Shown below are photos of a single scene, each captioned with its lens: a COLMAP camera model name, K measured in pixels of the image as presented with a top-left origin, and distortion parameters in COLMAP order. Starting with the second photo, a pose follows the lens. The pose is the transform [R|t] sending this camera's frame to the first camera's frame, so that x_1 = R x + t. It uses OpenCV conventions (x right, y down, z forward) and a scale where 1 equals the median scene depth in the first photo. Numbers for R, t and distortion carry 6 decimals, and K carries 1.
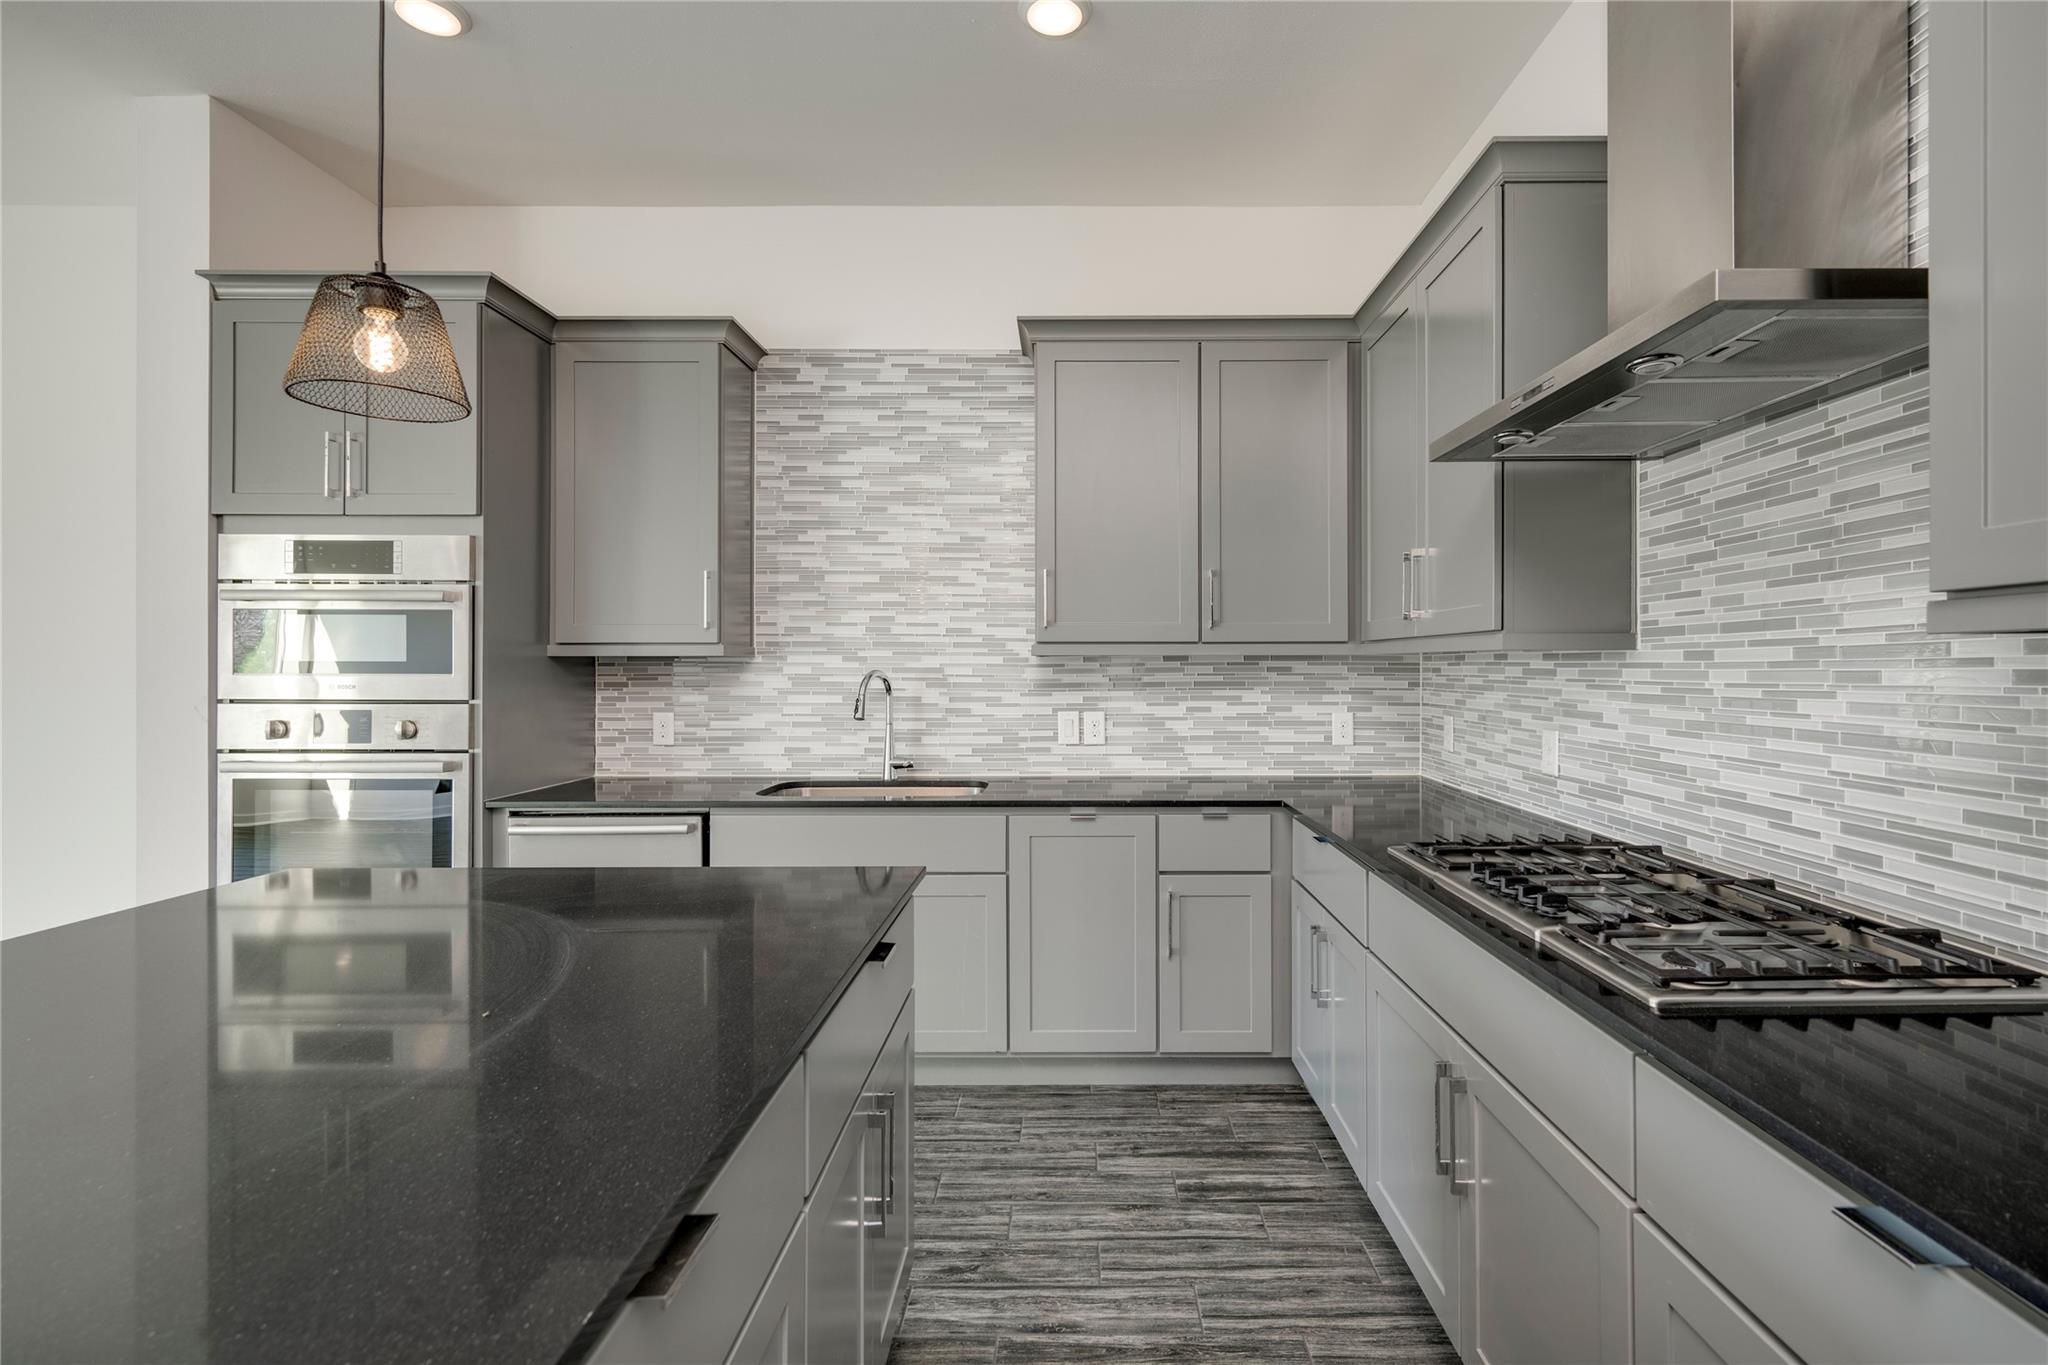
lens RADIAL K [[938.5, 0, 1074.5], [0, 938.5, 667.0], [0, 0, 1]] dist [-0.000157, 0.000035]
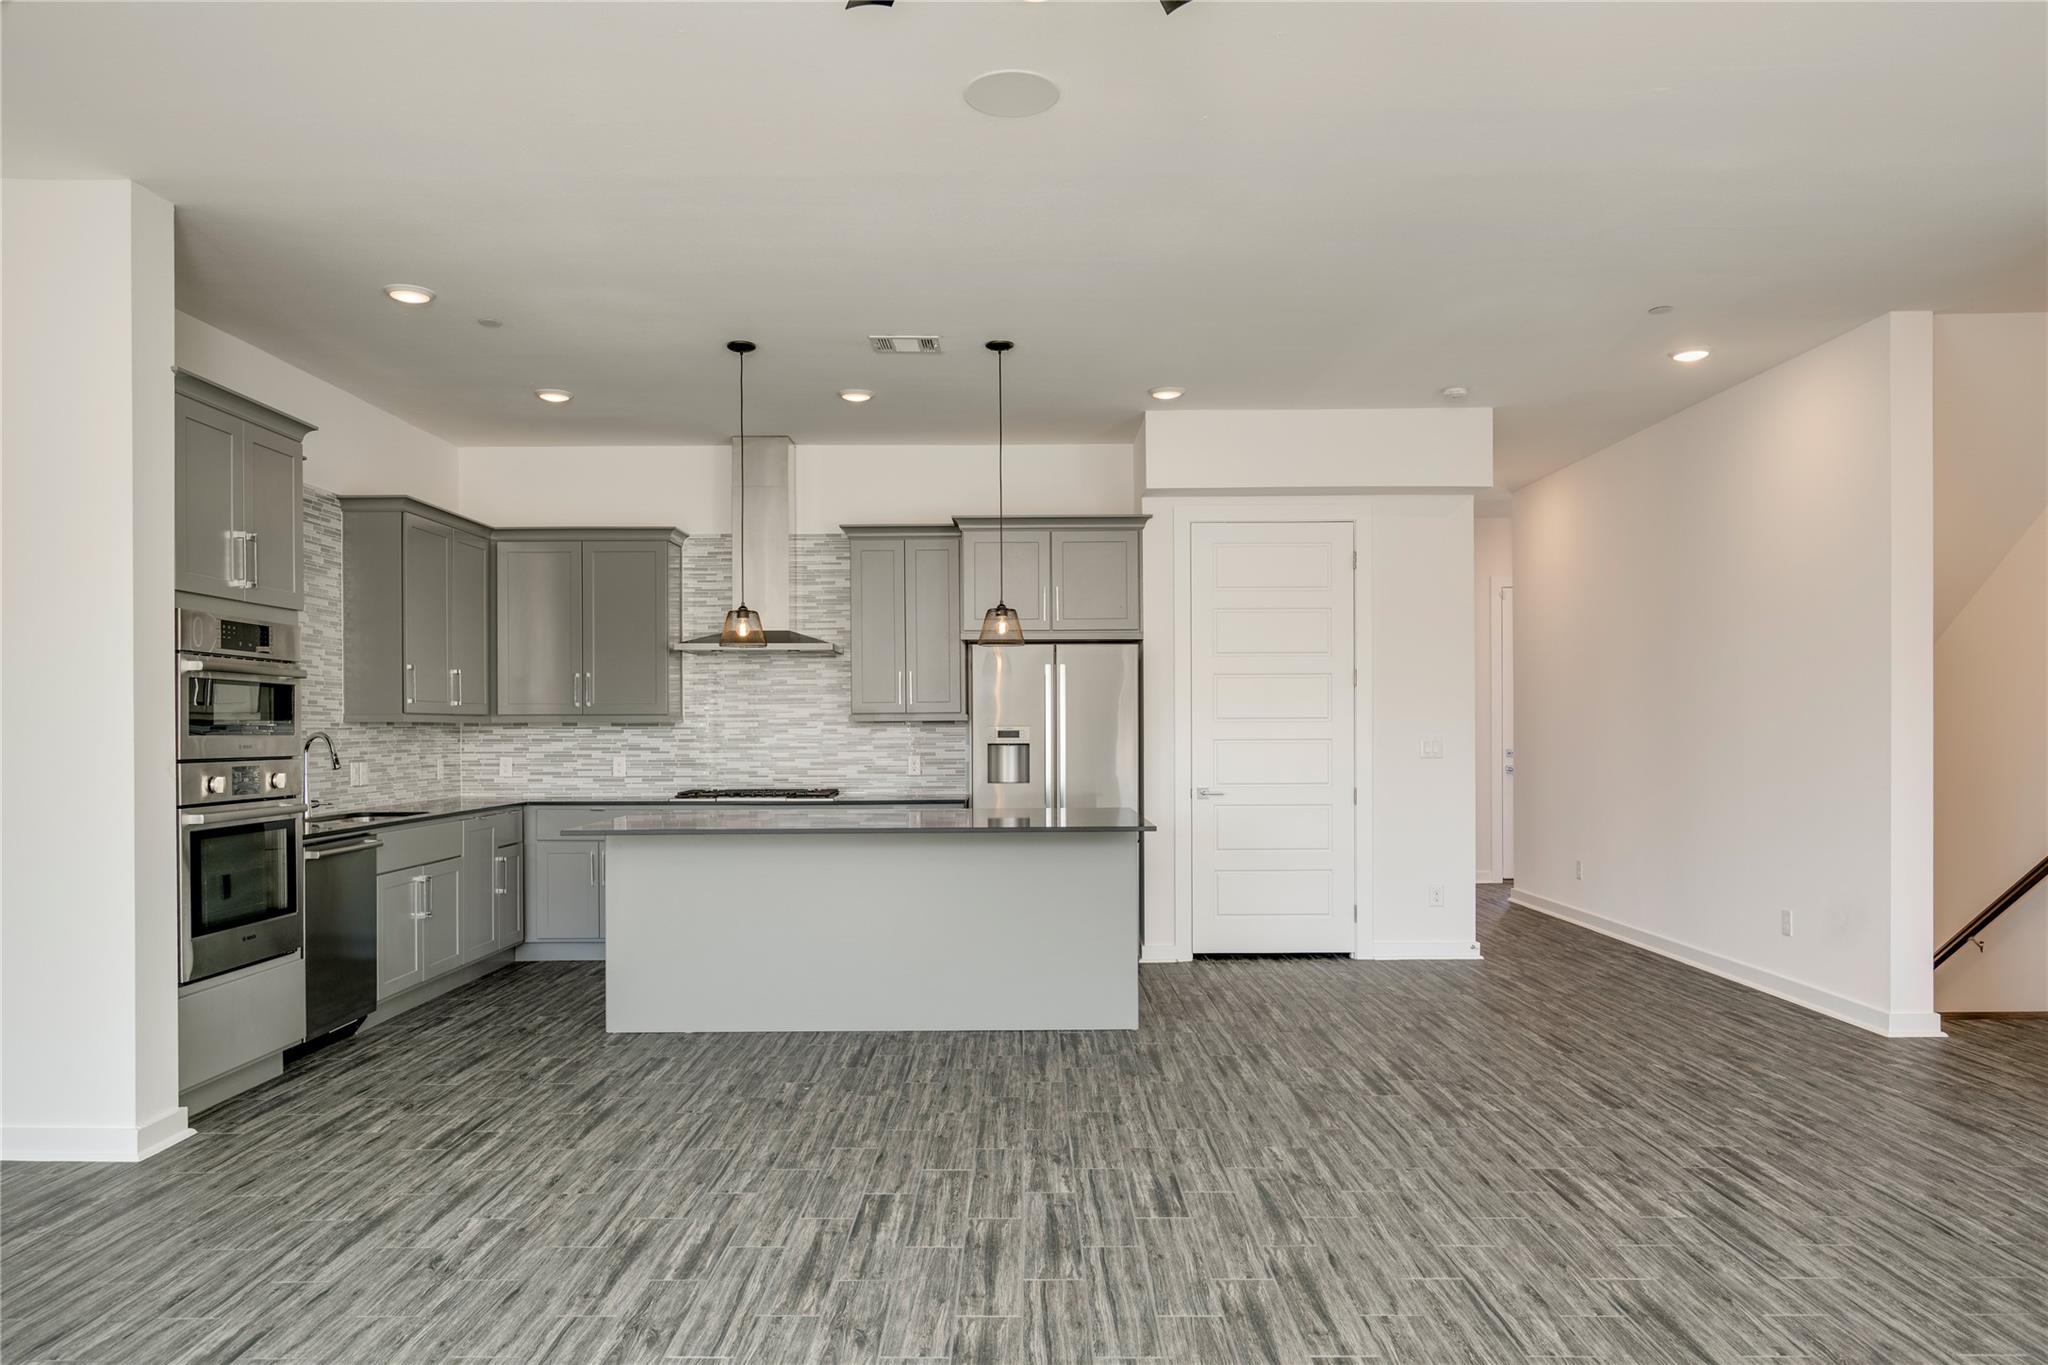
lens RADIAL K [[1362.4, 0, 1011.7], [0, 1362.4, 728.3], [0, 0, 1]] dist [-0.001666, -0.000854]
pose [[0.005550, 0.000696, 0.999984, -2.009085], [0.004743, 0.999988, -0.000722, 0.003515], [-0.999973, 0.004747, 0.005547, 0.023903]]
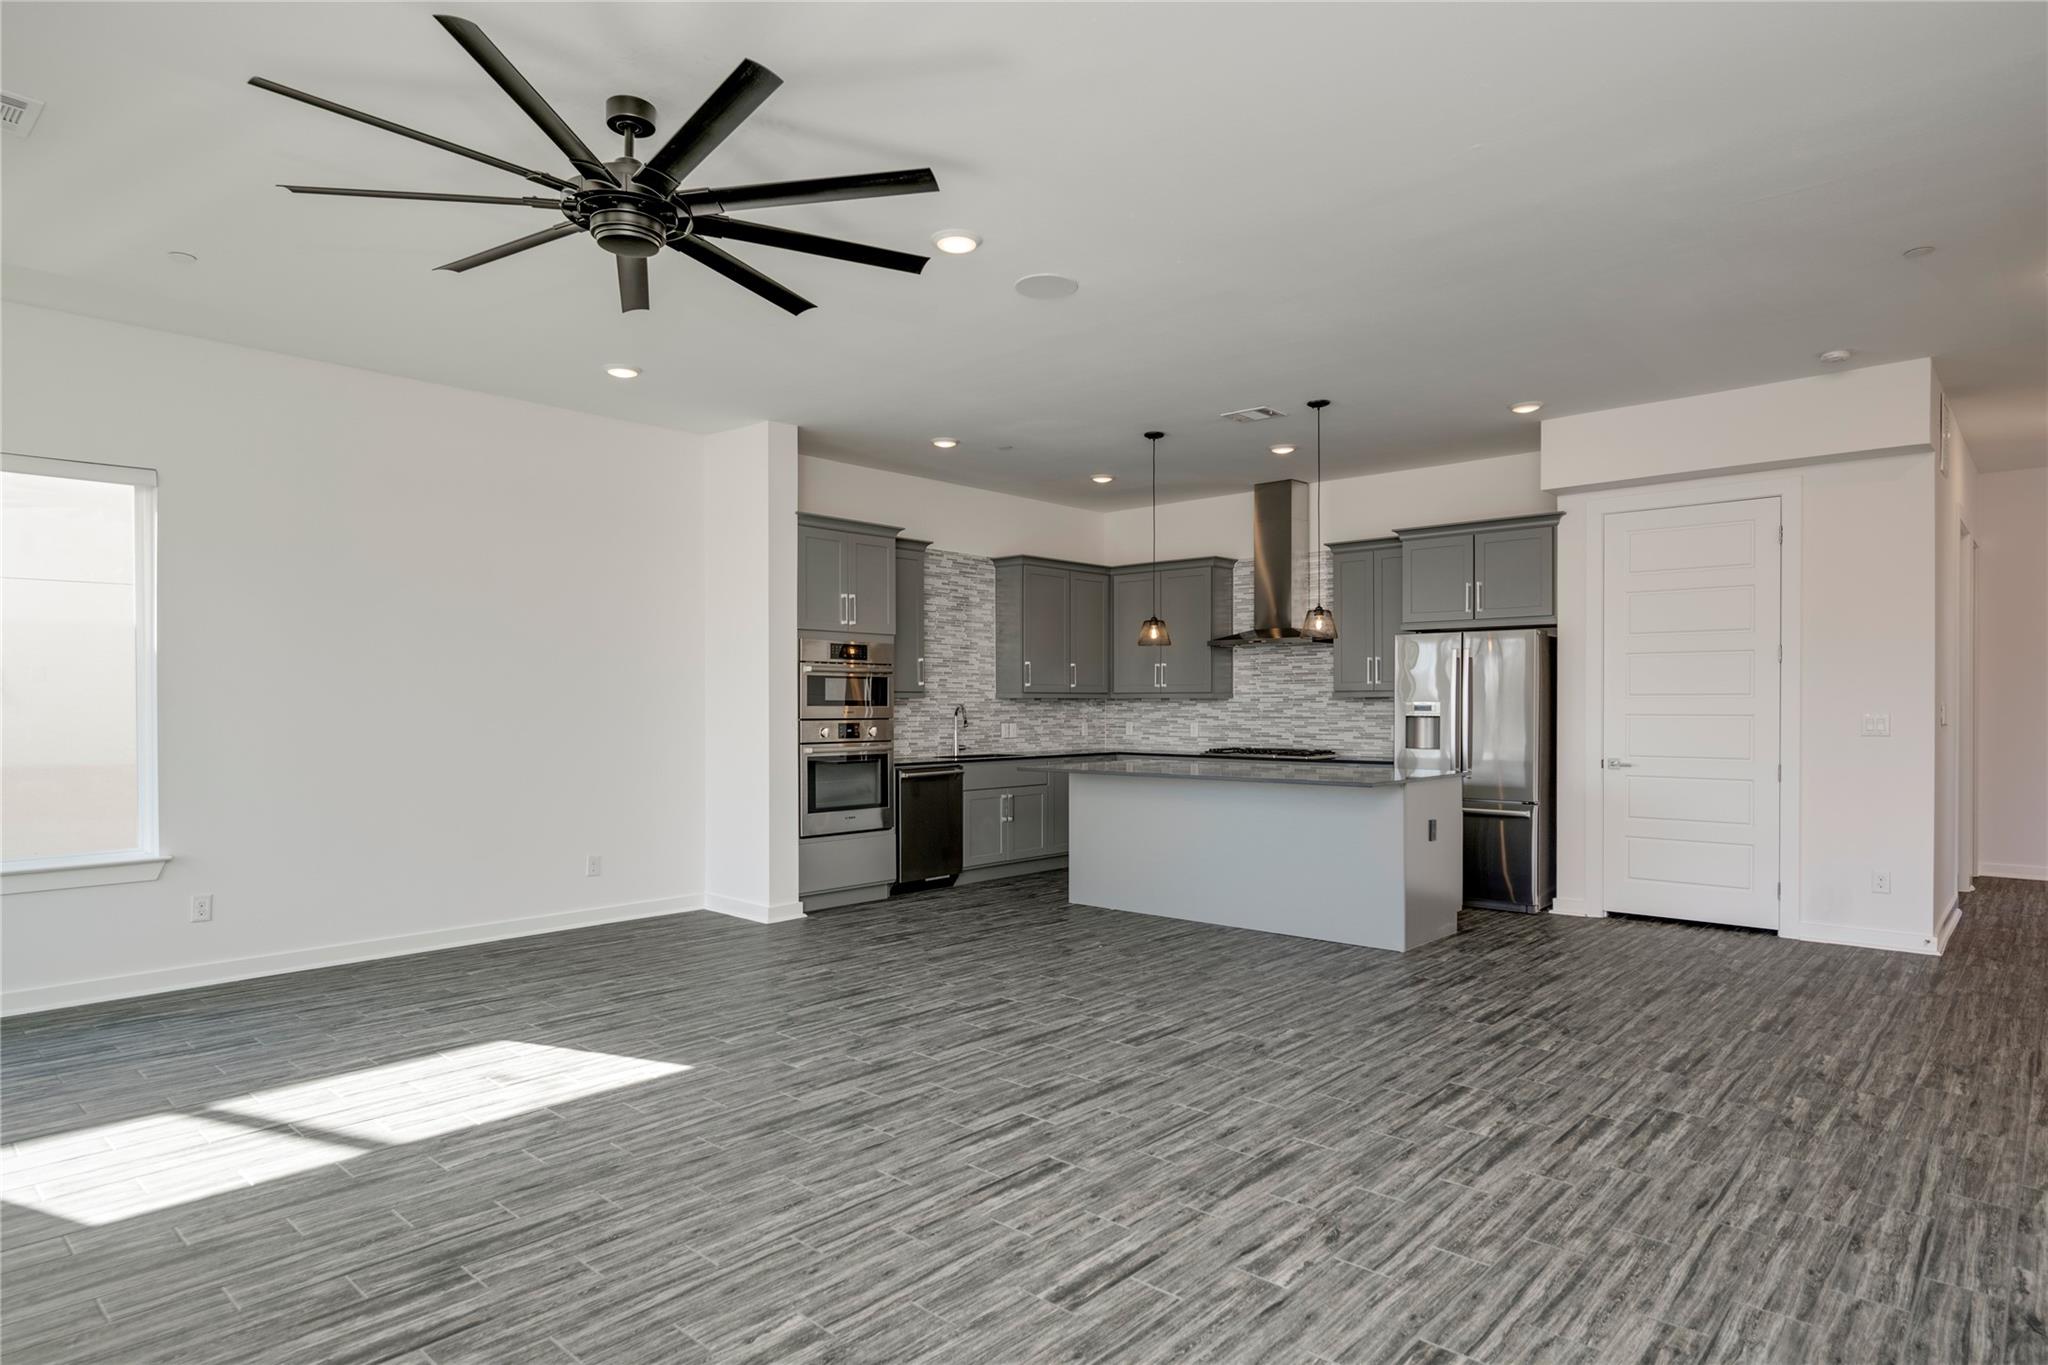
lens RADIAL K [[1142.1, 0, 1033.2], [0, 1142.1, 711.9], [0, 0, 1]] dist [-0.002203, 0.000593]
pose [[0.670500, -0.005917, 0.741886, -1.966353], [0.001039, 0.999975, 0.007036, 0.002031], [-0.741908, -0.003947, 0.670490, -0.856227]]
